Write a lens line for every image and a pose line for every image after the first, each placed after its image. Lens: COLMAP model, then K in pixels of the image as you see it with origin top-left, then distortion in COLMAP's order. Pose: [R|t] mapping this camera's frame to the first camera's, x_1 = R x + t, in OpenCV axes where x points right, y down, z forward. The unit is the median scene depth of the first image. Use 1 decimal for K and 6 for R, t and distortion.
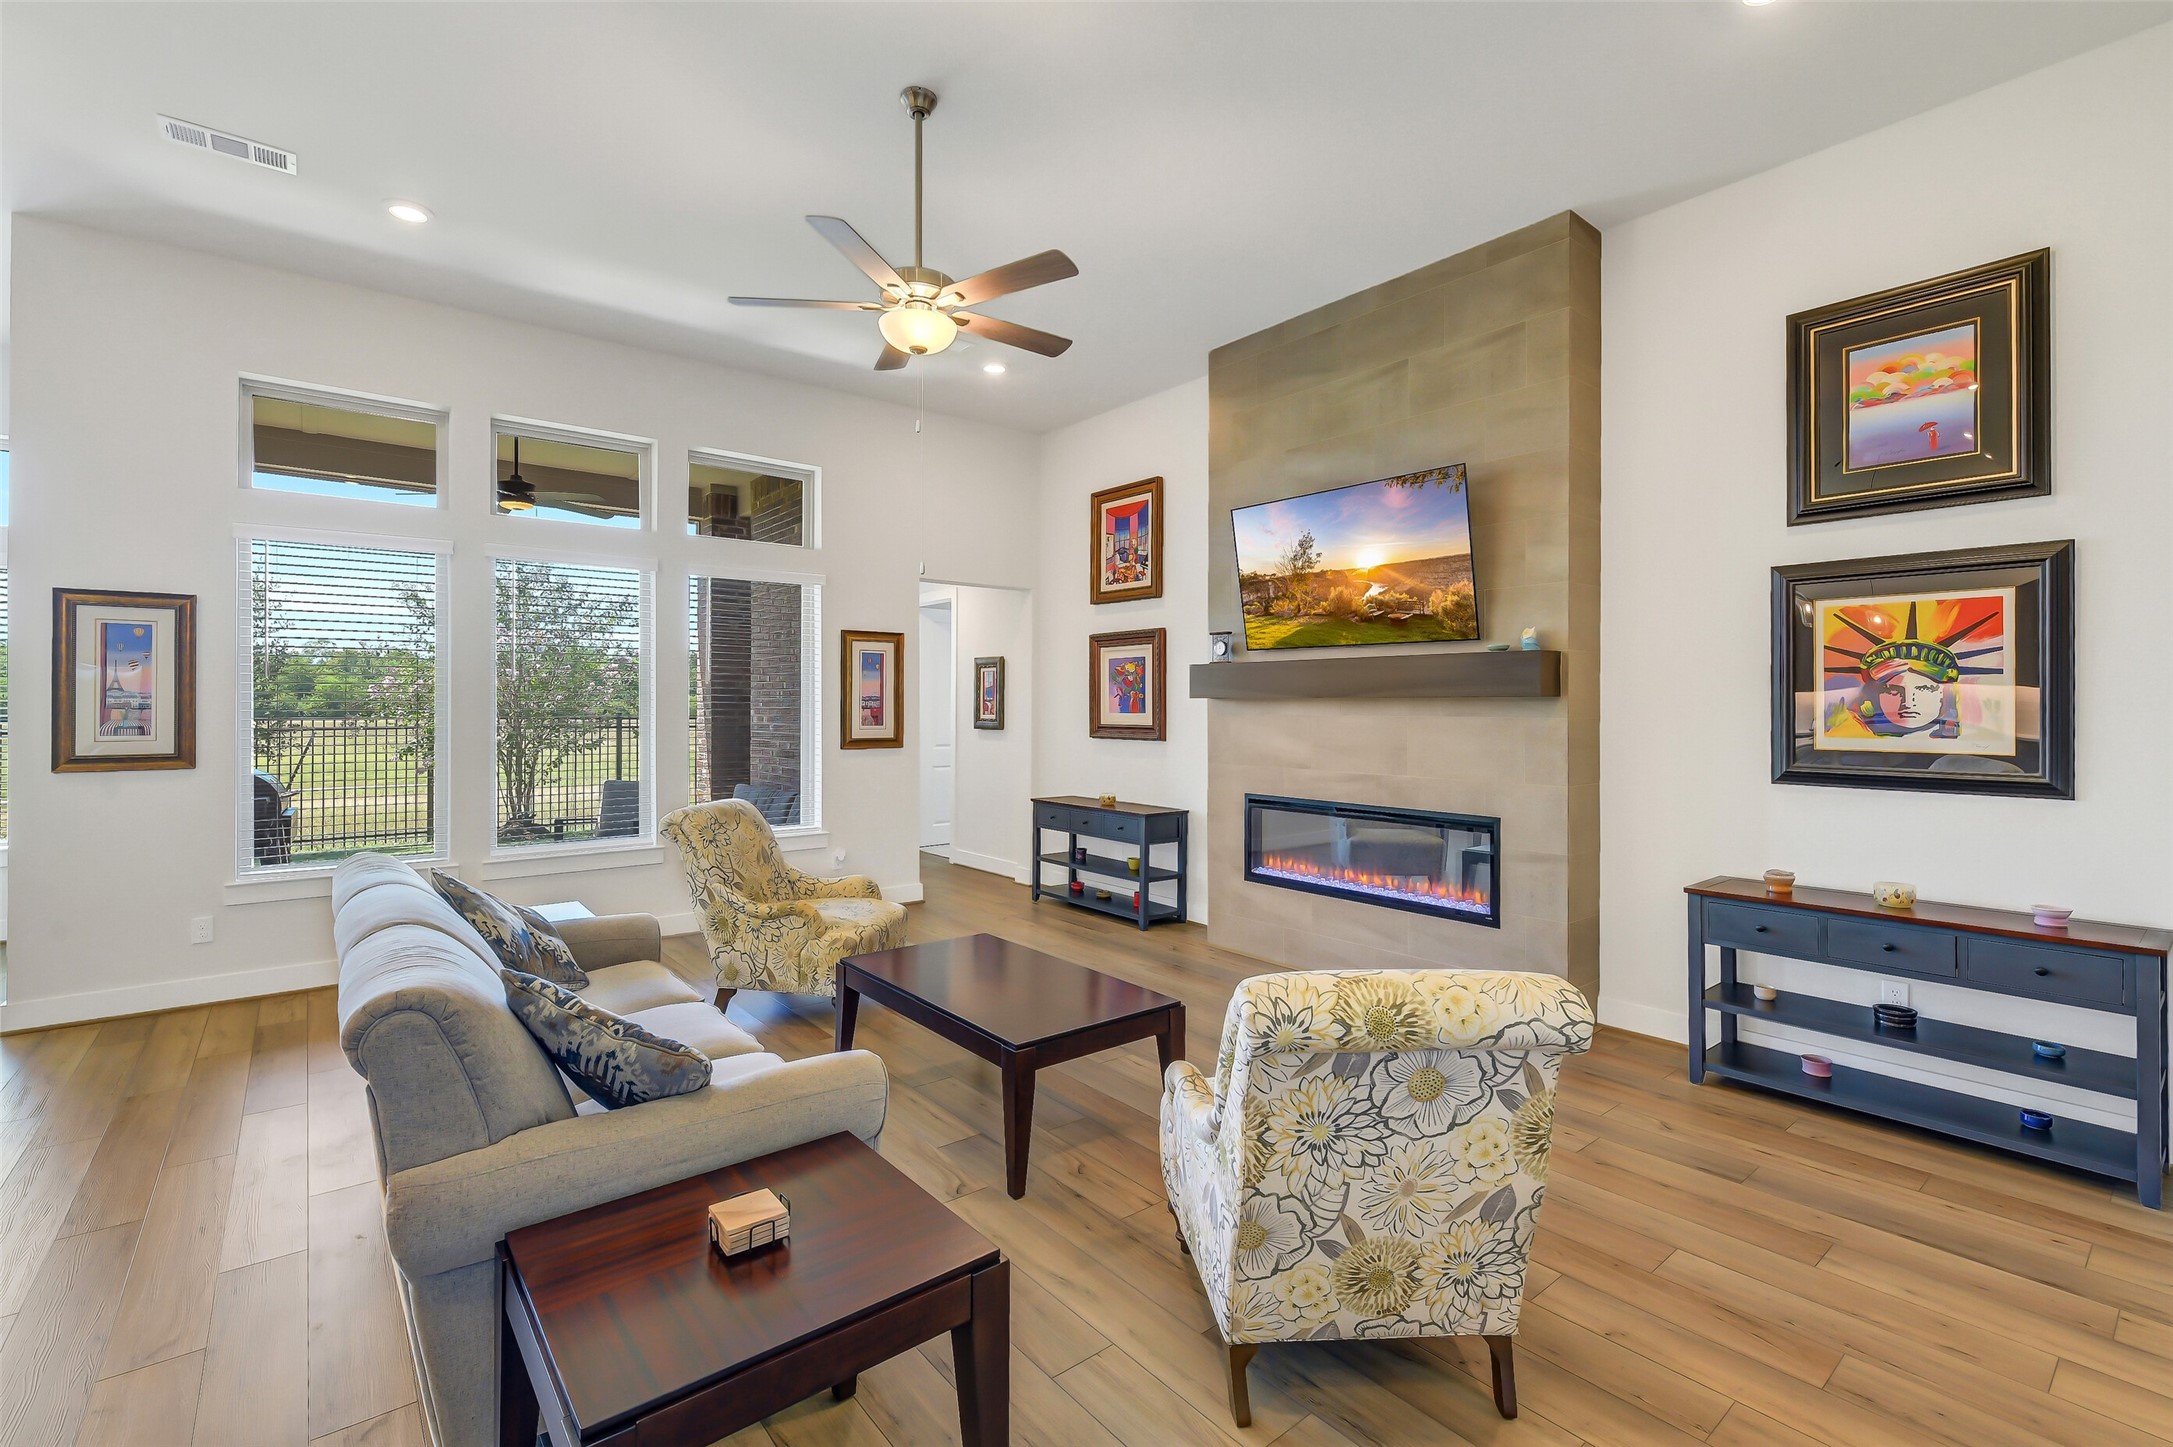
lens RADIAL K [[978.3, 0, 1102.4], [0, 978.3, 701.9], [0, 0, 1]] dist [0.005874, -0.000300]
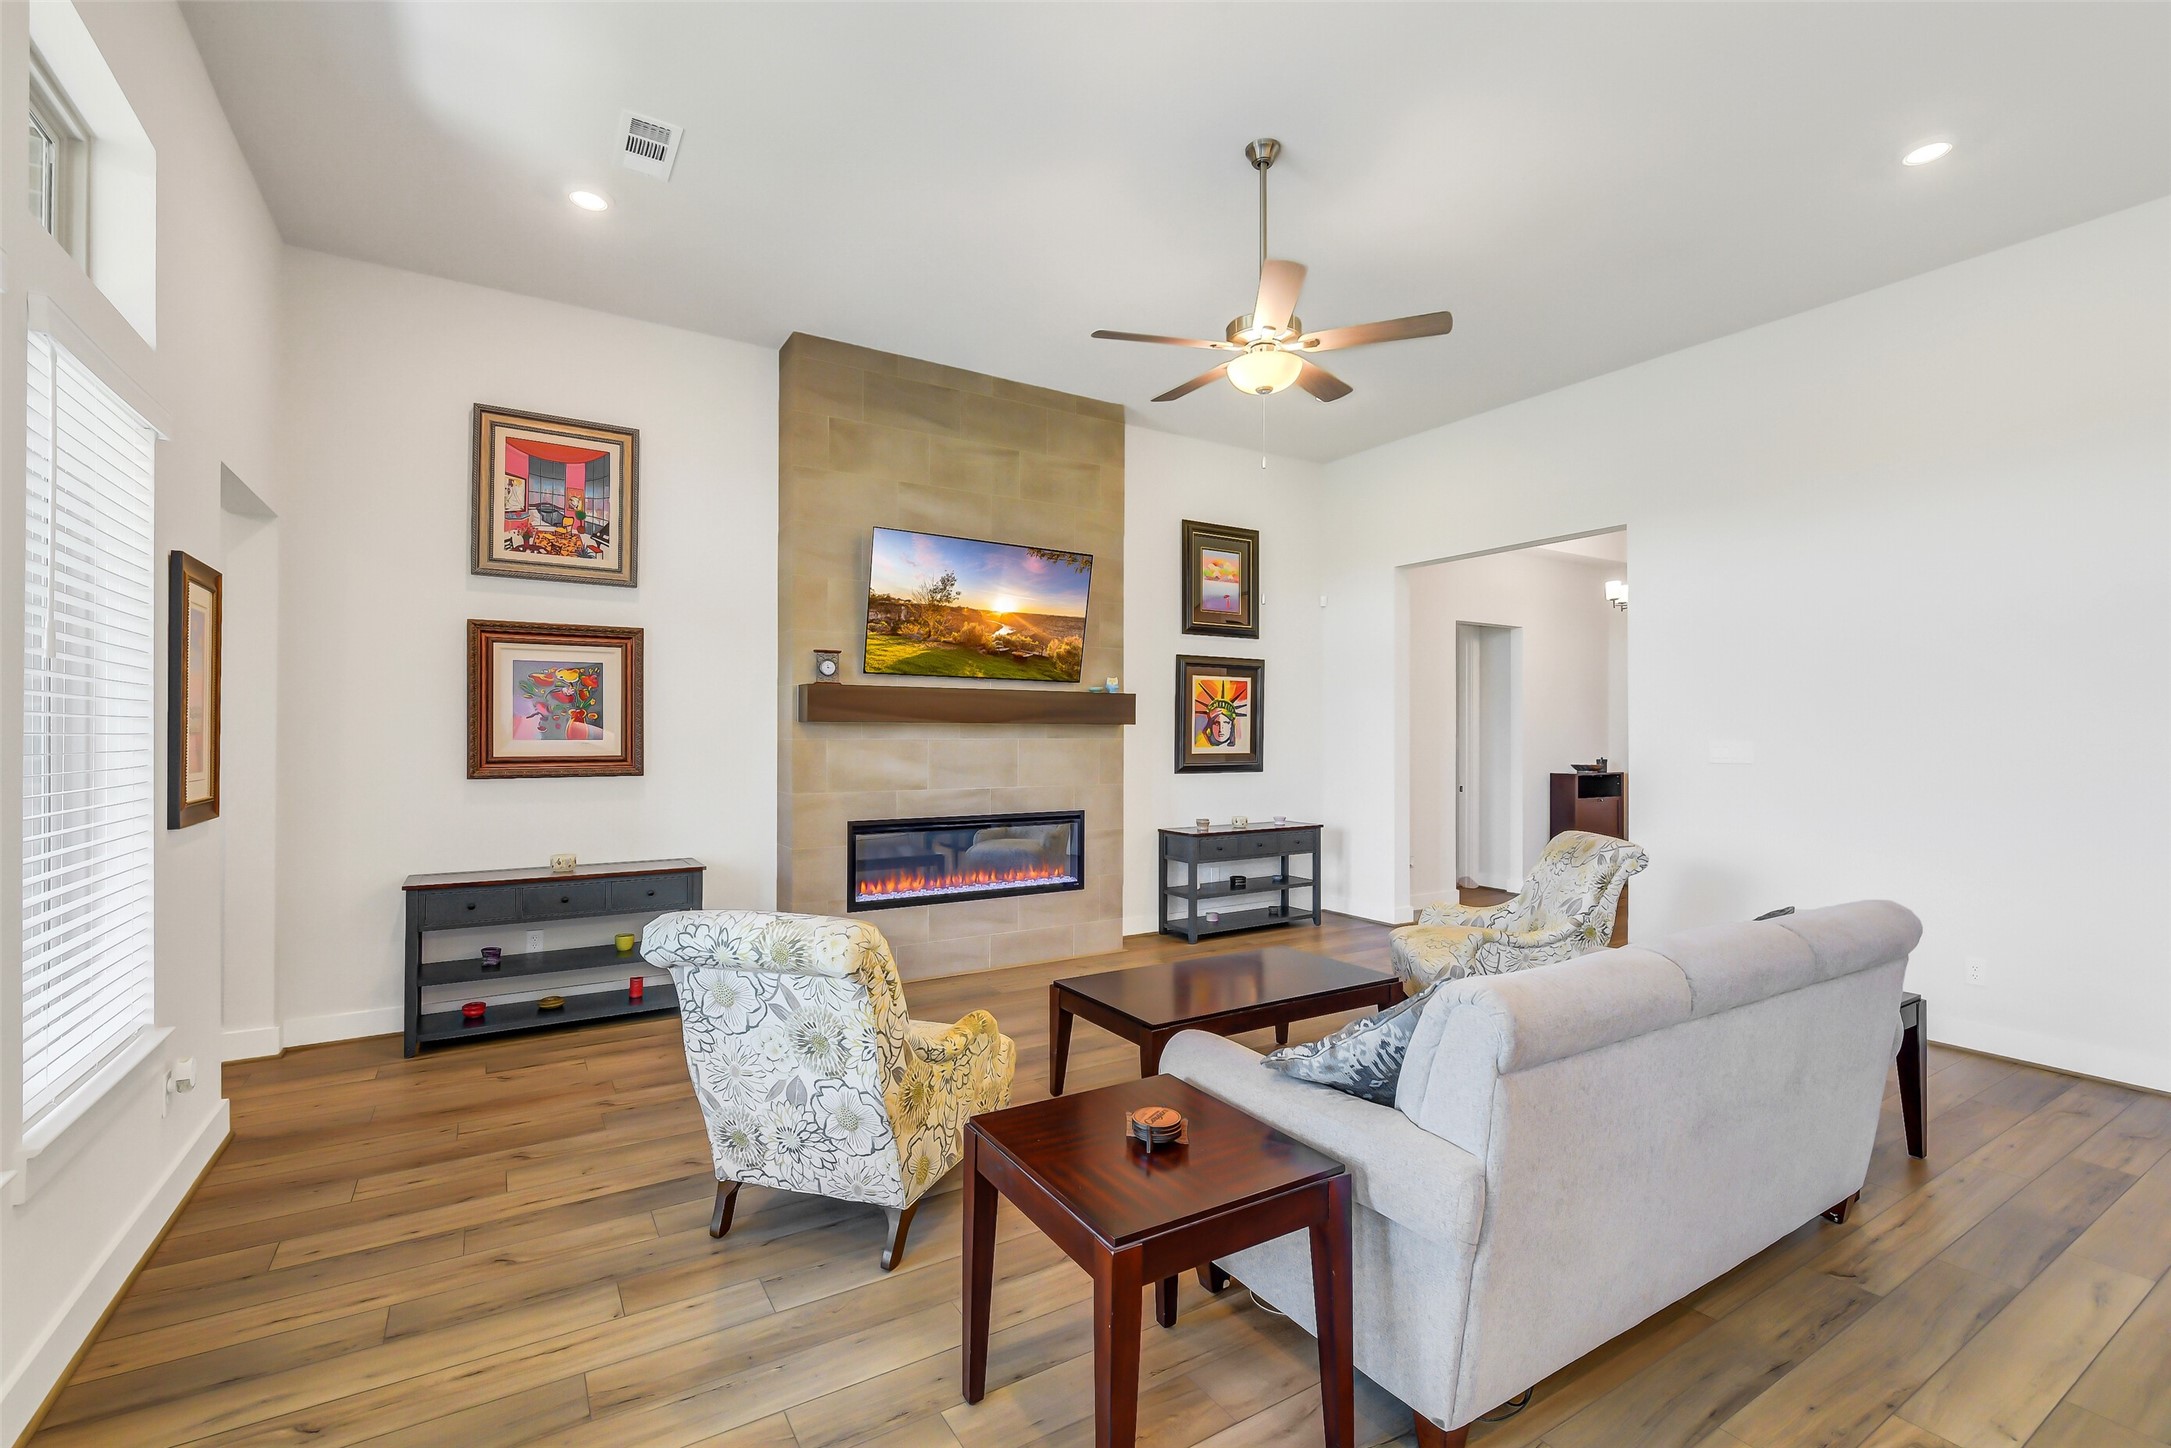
lens RADIAL K [[977.4, 0, 1076.1], [0, 977.4, 737.3], [0, 0, 1]] dist [0.005874, -0.000300]
pose [[0.115864, 0.004540, 0.993255, -0.764724], [0.000809, 0.999989, -0.004665, 0.016103], [-0.993265, 0.001344, 0.115859, 0.658677]]
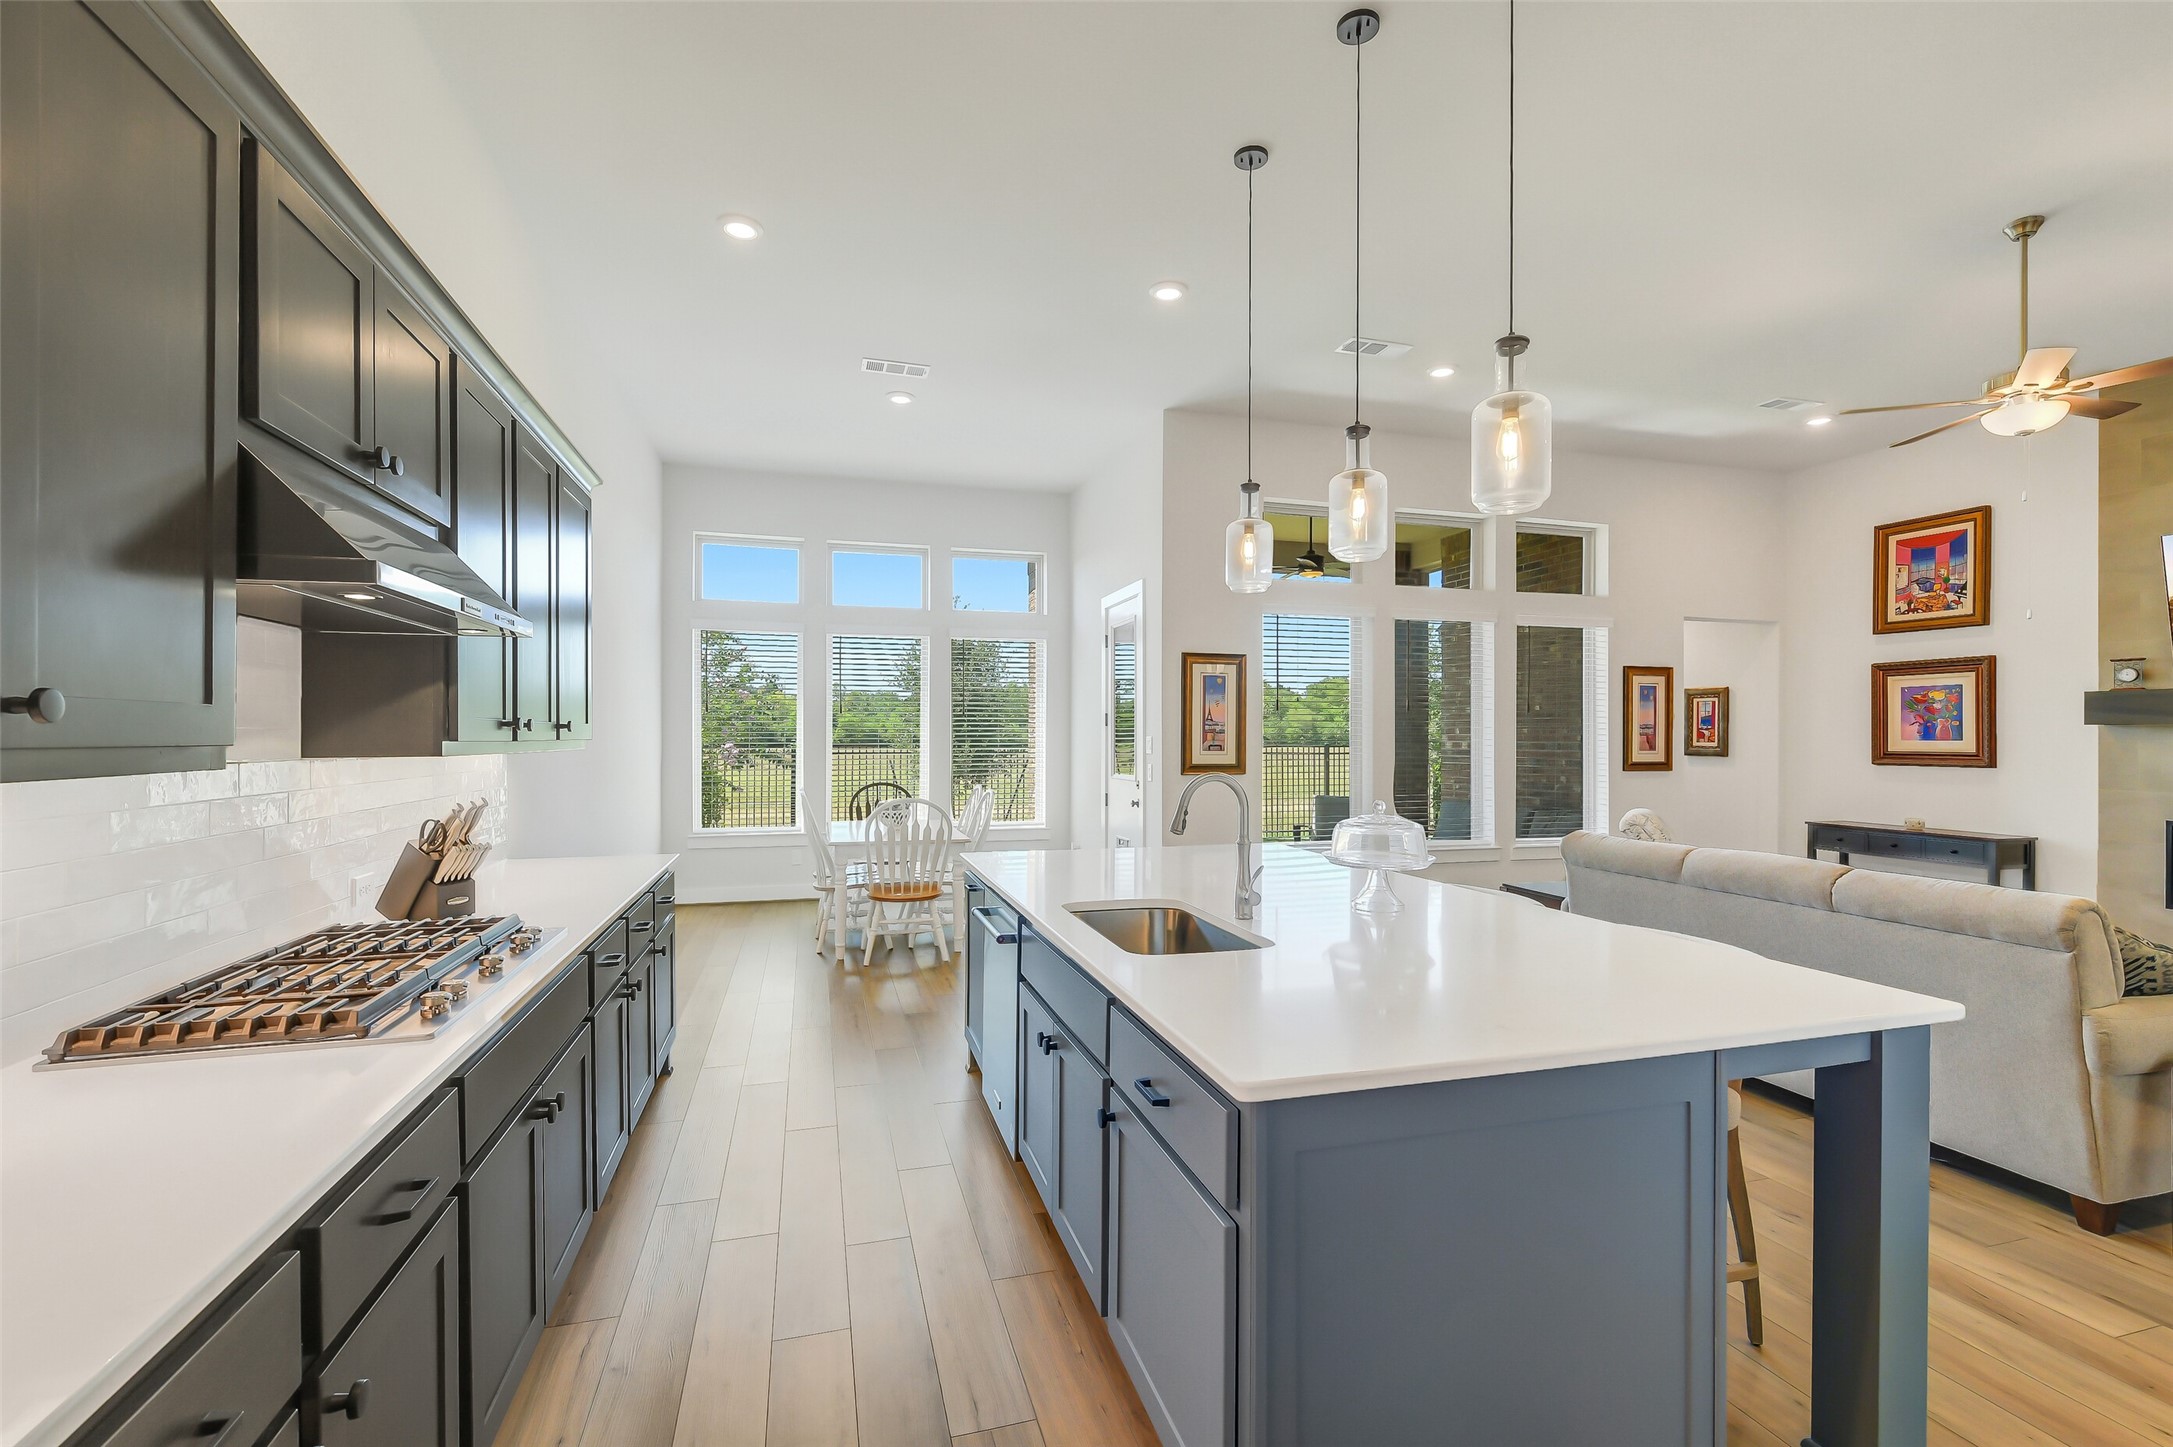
lens RADIAL K [[978.3, 0, 1088.1], [0, 978.3, 730.4], [0, 0, 1]] dist [0.005874, -0.000300]
pose [[0.922931, -0.000429, -0.384964, -0.470602], [-0.000967, 0.999994, -0.003433, 0.006789], [0.384963, 0.003540, 0.922925, -0.337026]]
